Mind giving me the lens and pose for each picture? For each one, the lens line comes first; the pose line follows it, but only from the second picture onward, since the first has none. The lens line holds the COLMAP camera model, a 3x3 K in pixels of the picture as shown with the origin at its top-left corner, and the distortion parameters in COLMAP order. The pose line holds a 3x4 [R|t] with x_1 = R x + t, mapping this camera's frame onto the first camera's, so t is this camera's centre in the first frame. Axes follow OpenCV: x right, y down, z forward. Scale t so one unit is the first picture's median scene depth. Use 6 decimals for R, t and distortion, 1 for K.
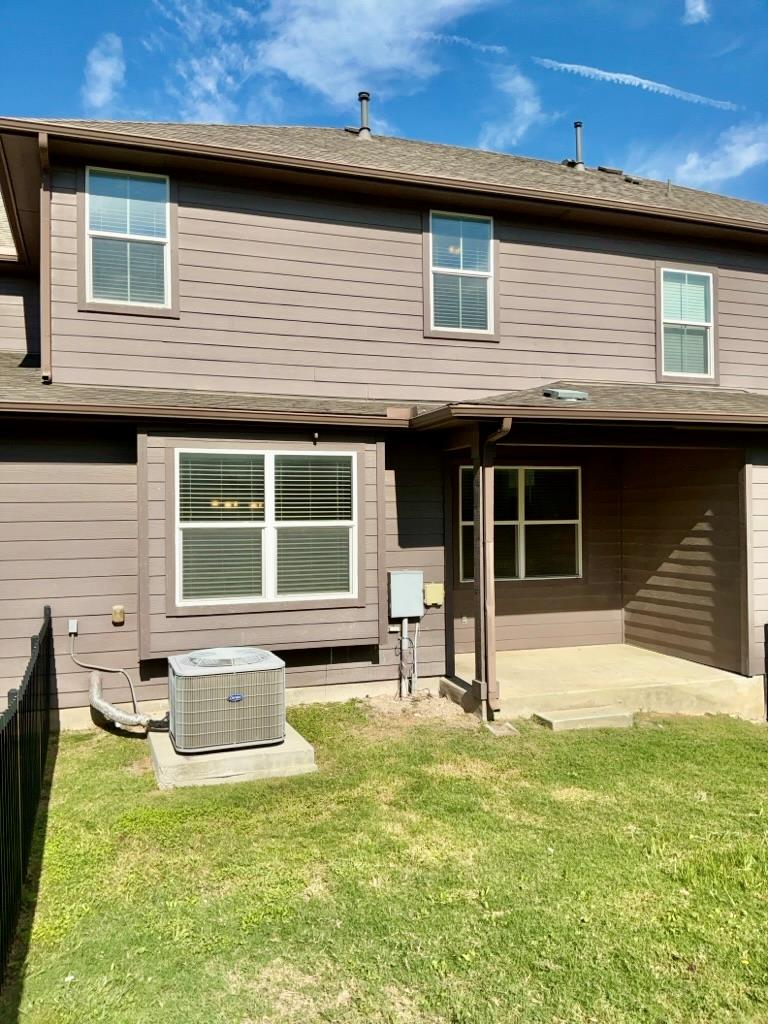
lens RADIAL K [[812.2, 0, 384.0], [0, 812.2, 512.0], [0, 0, 1]] dist [0.116673, -0.222907]
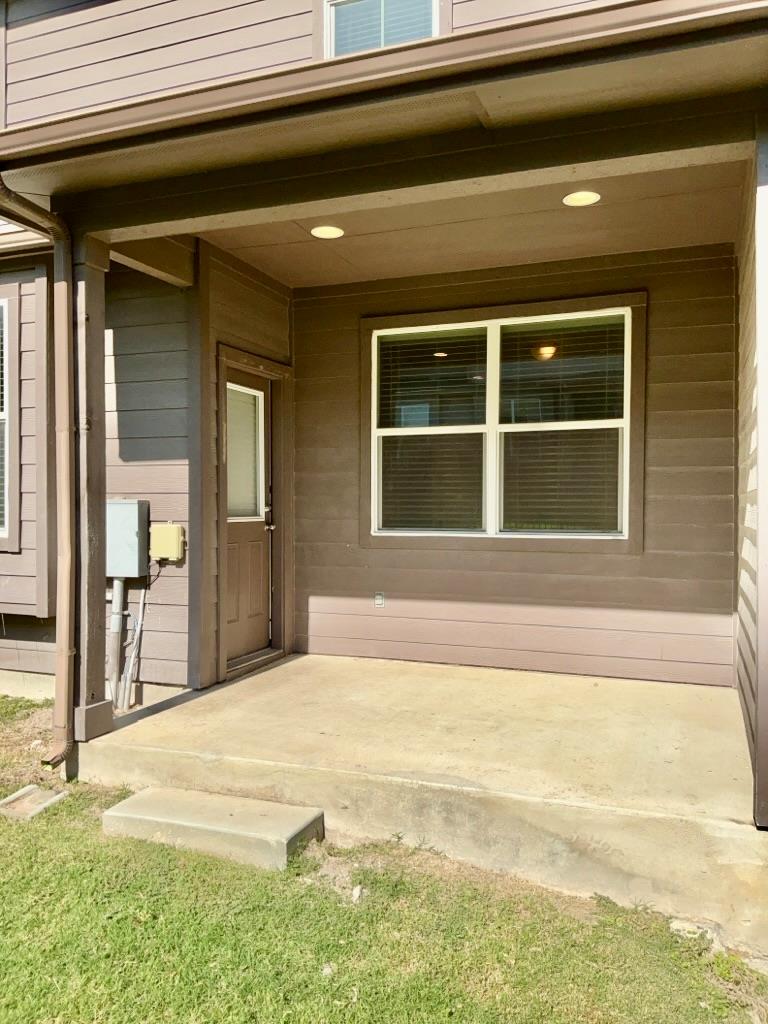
lens RADIAL K [[812.2, 0, 384.0], [0, 812.2, 512.0], [0, 0, 1]] dist [0.116673, -0.222907]
pose [[0.758934, 0.015801, -0.650976, 0.550782], [-0.002290, 0.999764, 0.021598, 0.066900], [0.651163, -0.014901, 0.758791, 0.661631]]
